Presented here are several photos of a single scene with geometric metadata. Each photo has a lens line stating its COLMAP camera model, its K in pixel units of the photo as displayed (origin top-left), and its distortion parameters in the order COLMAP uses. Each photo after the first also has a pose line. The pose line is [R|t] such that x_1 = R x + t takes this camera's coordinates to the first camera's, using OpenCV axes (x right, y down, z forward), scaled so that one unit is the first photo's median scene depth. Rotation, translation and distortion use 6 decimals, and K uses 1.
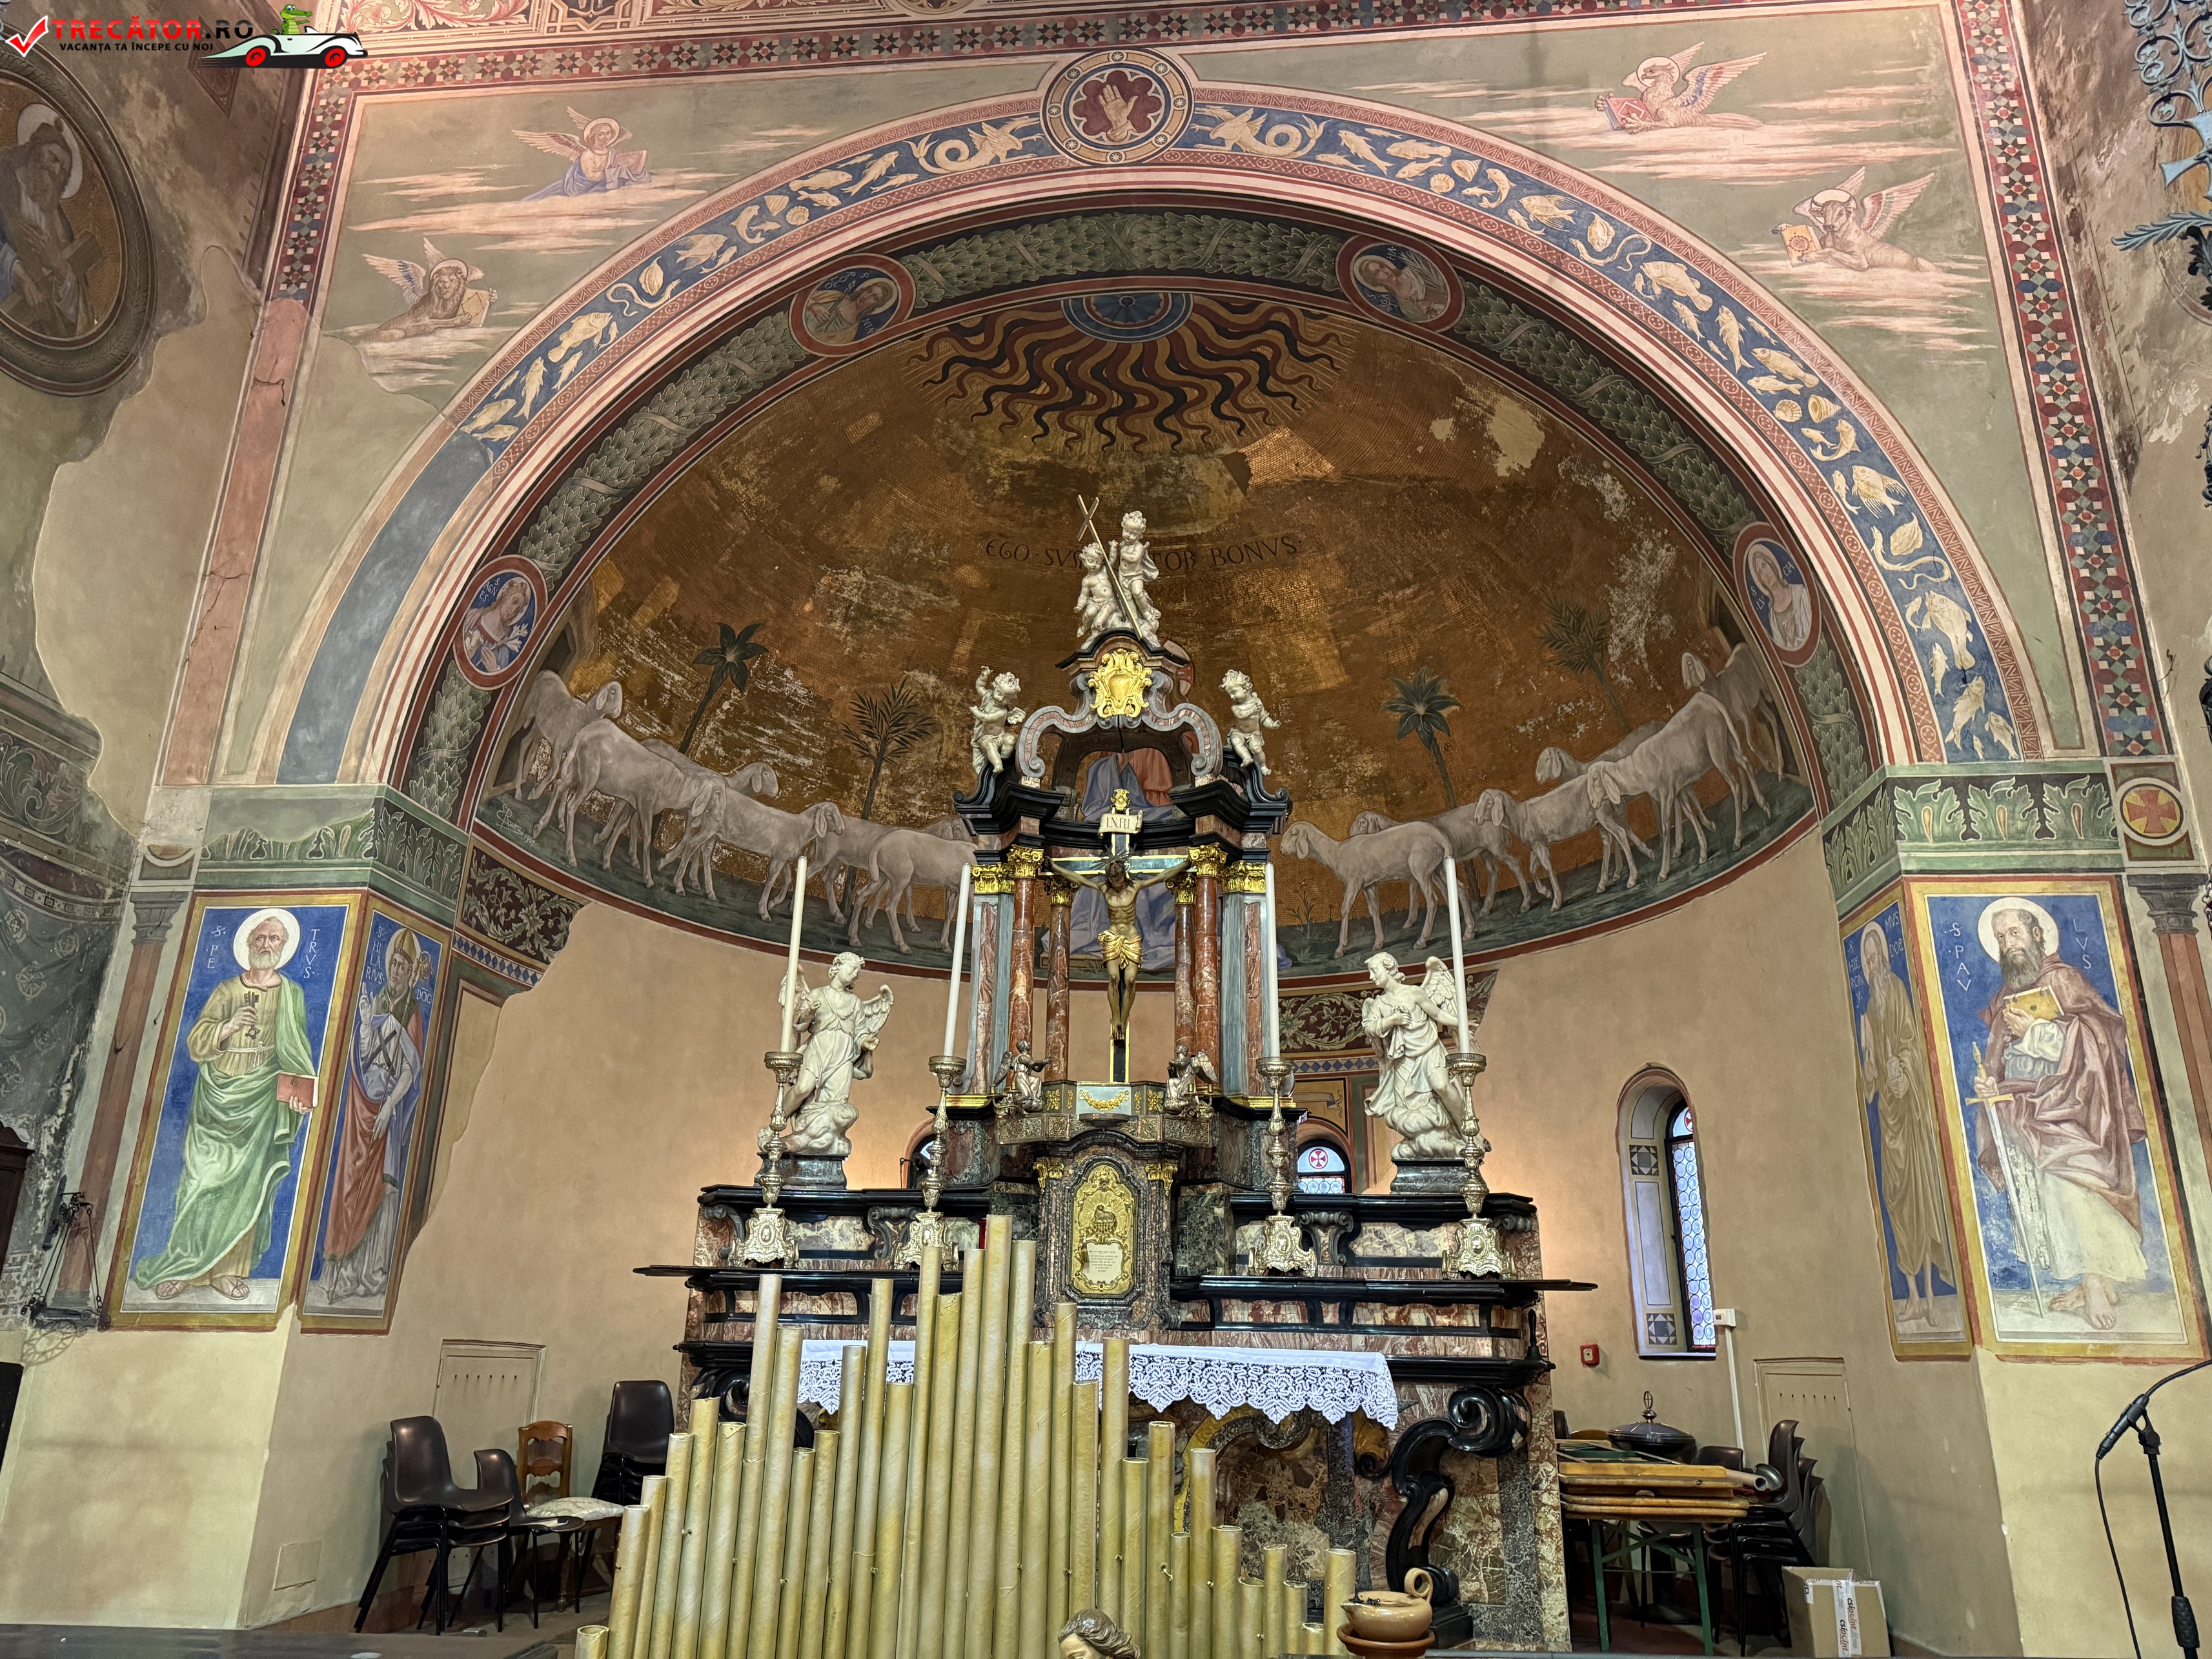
lens RADIAL K [[1561.7, 0, 1109.5], [0, 1561.7, 829.0], [0, 0, 1]] dist [0.048535, -0.055006]
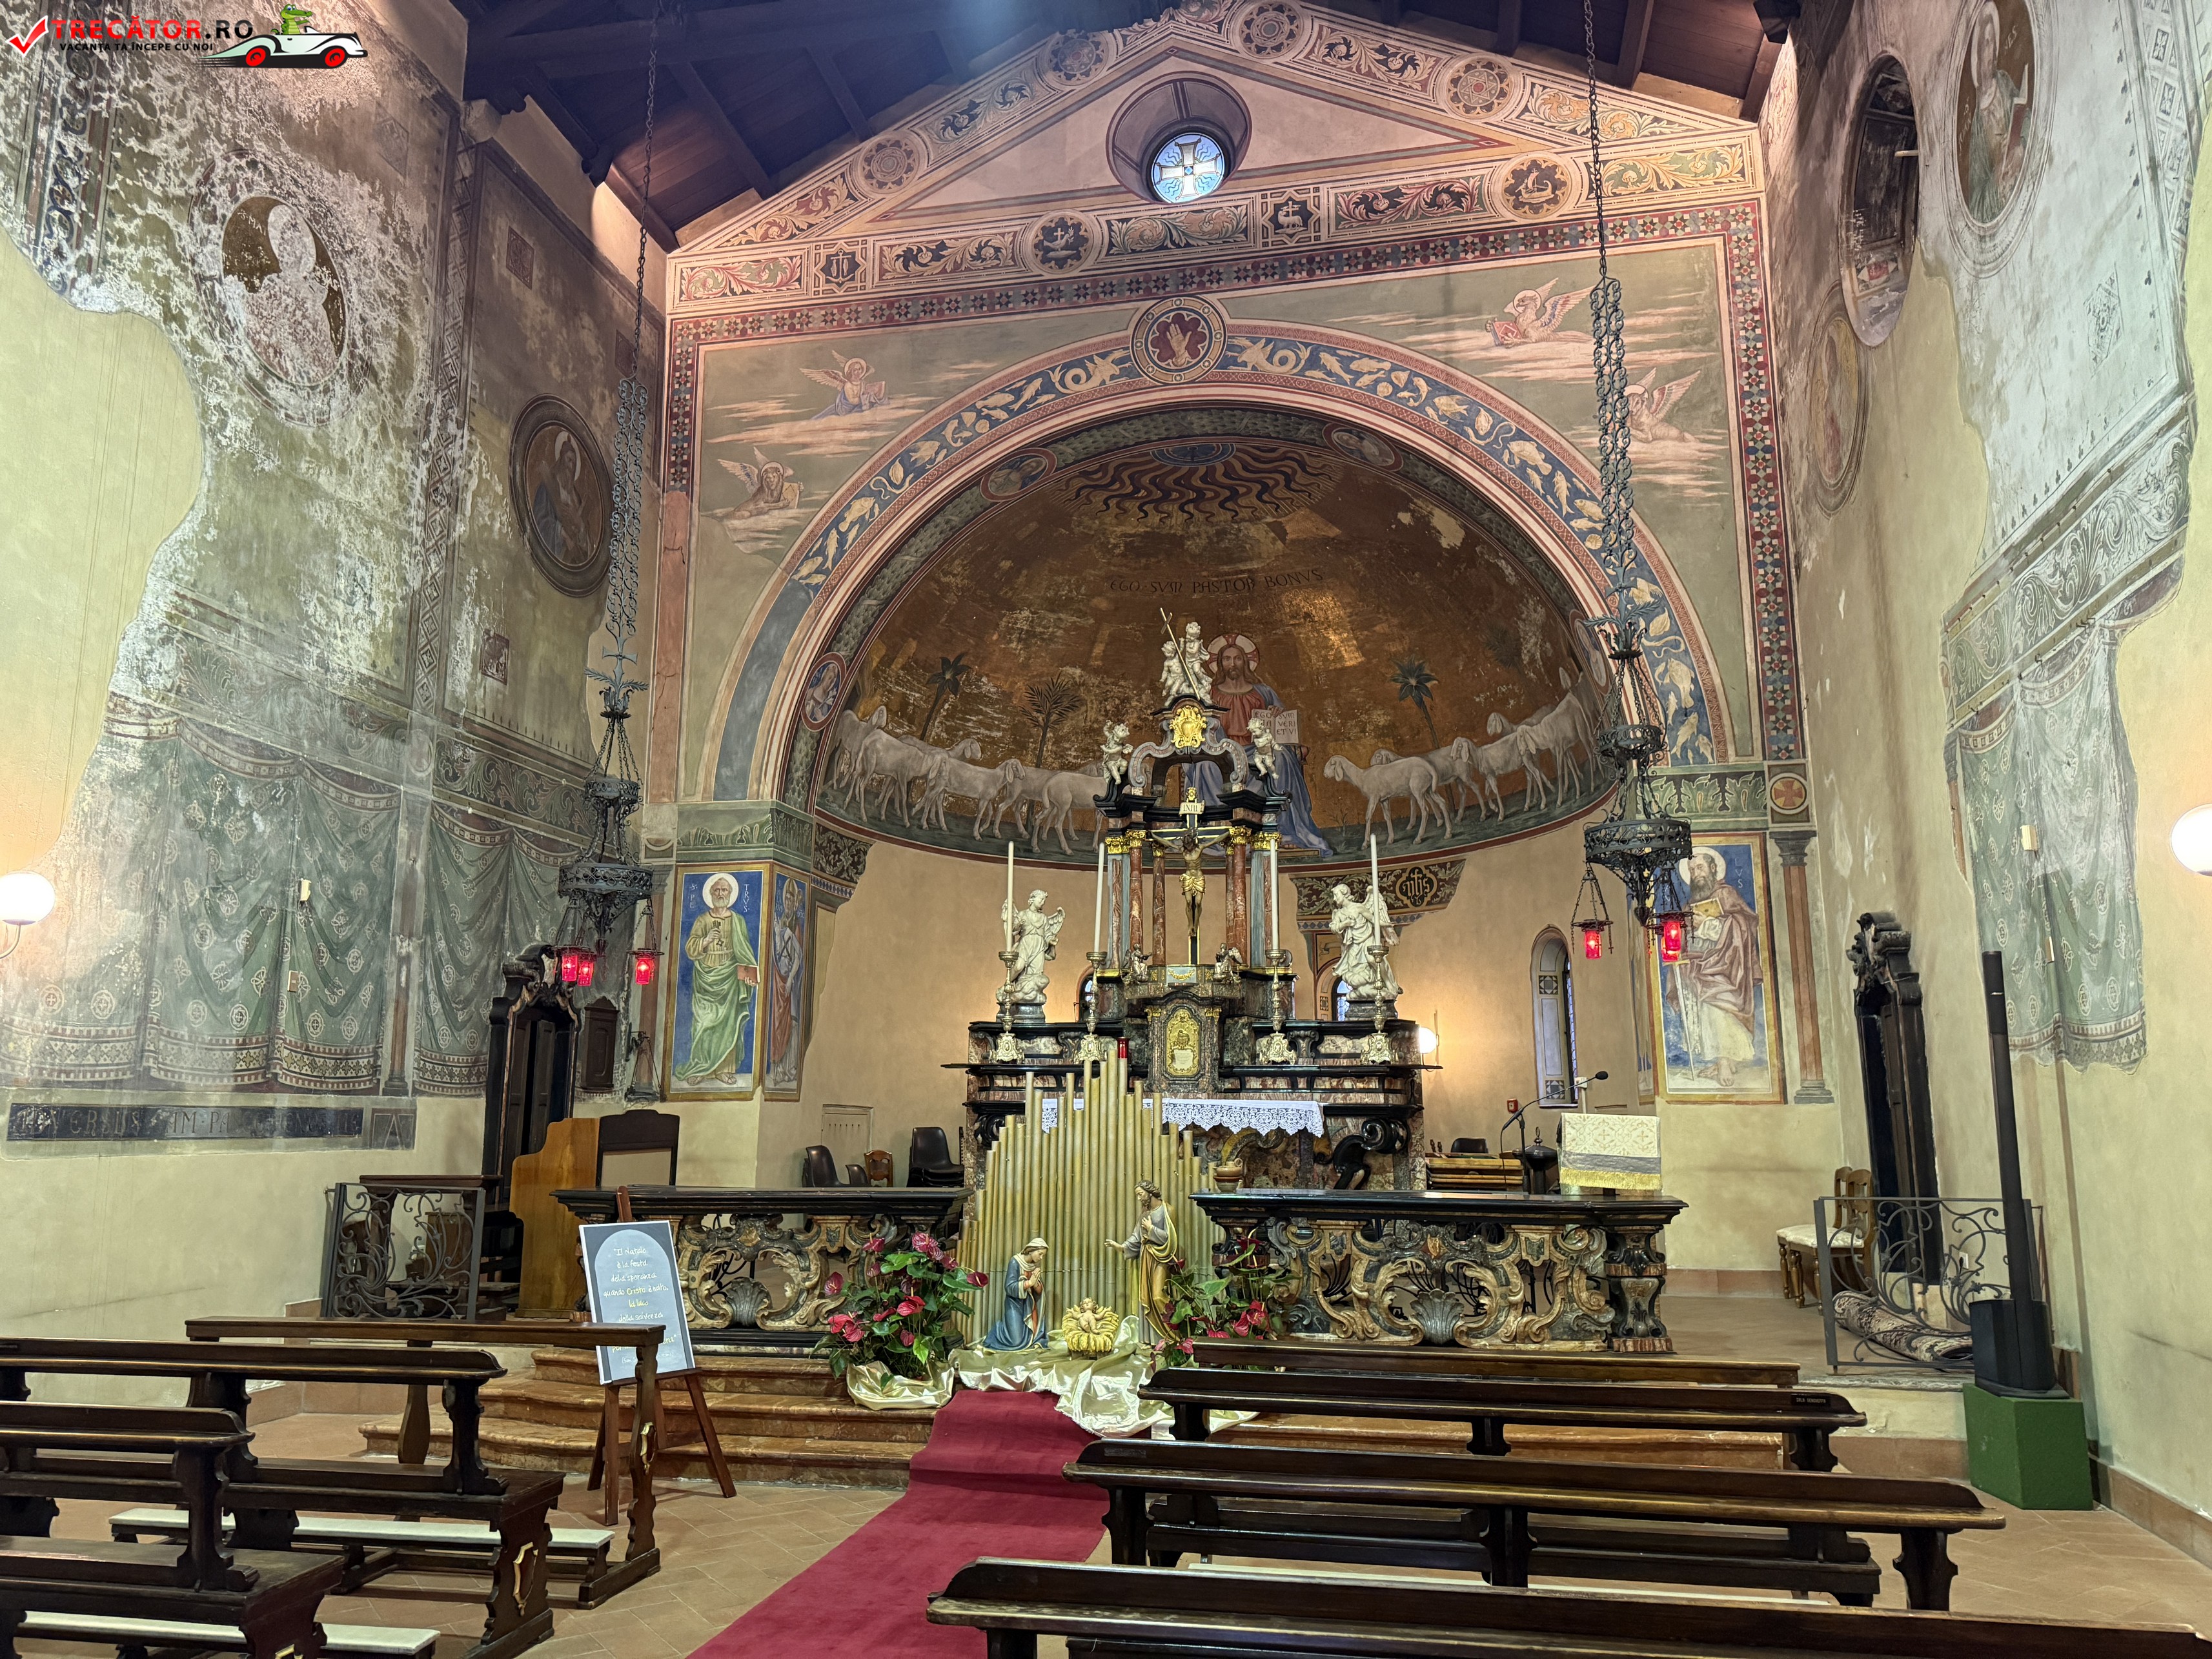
lens RADIAL K [[1561.7, 0, 1090.9], [0, 1561.7, 832.4], [0, 0, 1]] dist [0.048535, -0.055006]
pose [[0.992713, -0.032139, -0.116138, 0.093241], [0.047748, 0.989799, 0.134229, -0.207965], [0.110639, -0.138796, 0.984121, -0.683101]]
